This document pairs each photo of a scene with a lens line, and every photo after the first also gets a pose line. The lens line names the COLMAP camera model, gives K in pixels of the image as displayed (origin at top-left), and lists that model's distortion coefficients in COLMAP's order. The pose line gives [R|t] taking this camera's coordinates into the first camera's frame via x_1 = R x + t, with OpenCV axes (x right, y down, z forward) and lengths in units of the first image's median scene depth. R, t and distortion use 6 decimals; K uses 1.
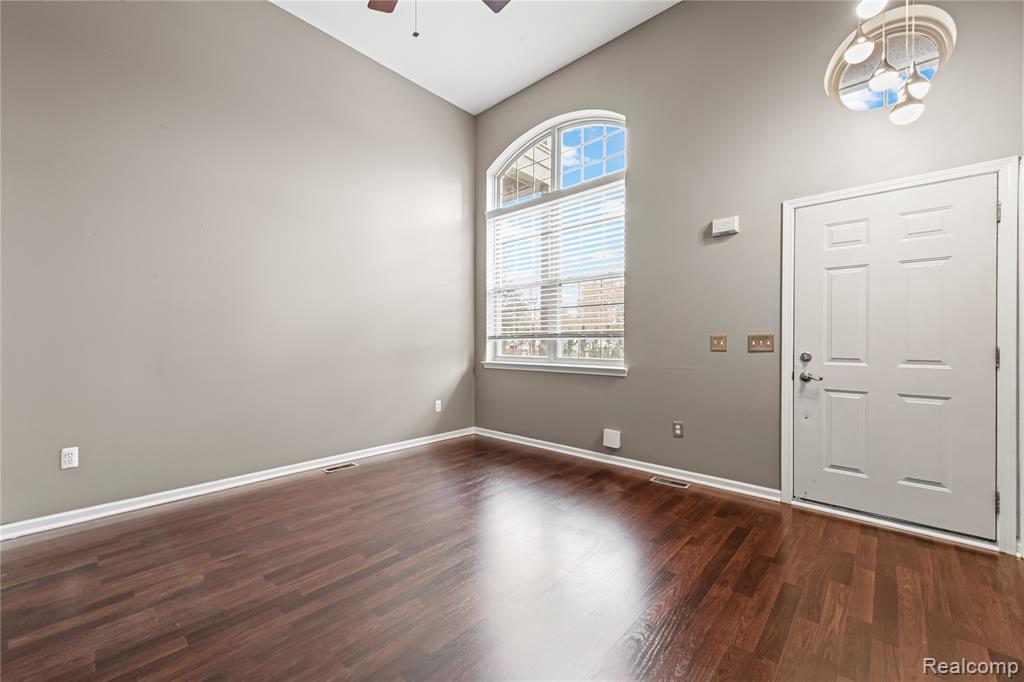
lens RADIAL K [[407.9, 0, 517.2], [0, 407.9, 338.2], [0, 0, 1]] dist [0.014931, -0.001914]
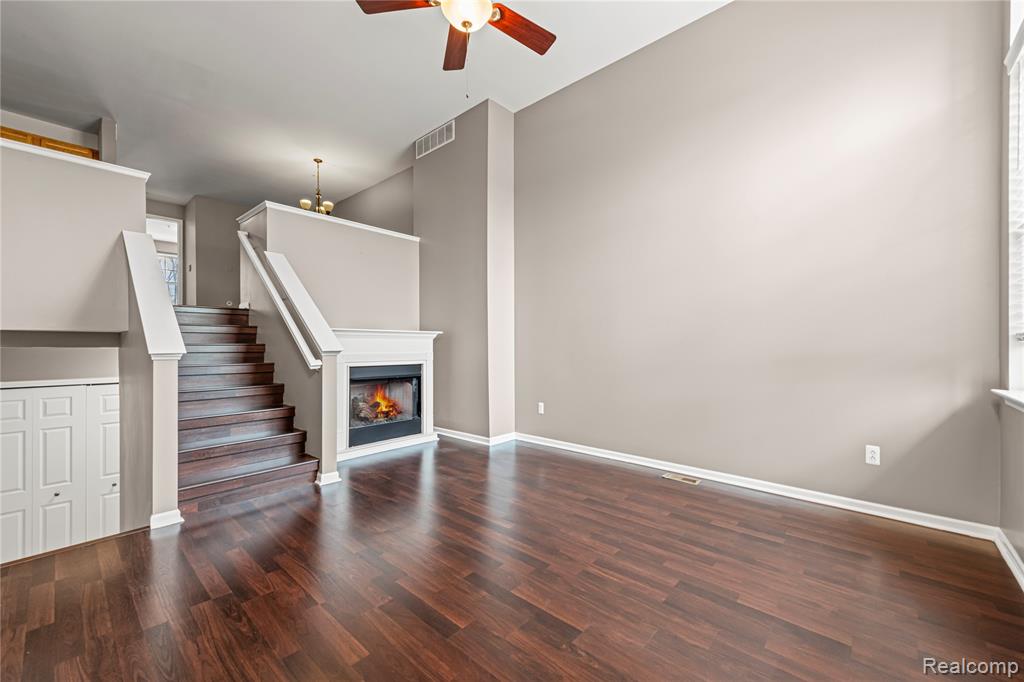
lens RADIAL K [[407.9, 0, 511.7], [0, 407.9, 343.6], [0, 0, 1]] dist [0.014931, -0.001914]
pose [[0.002643, -0.007614, -0.999968, 0.572680], [-0.001370, 0.999970, -0.007618, 0.014583], [0.999996, 0.001390, 0.002632, 0.682280]]
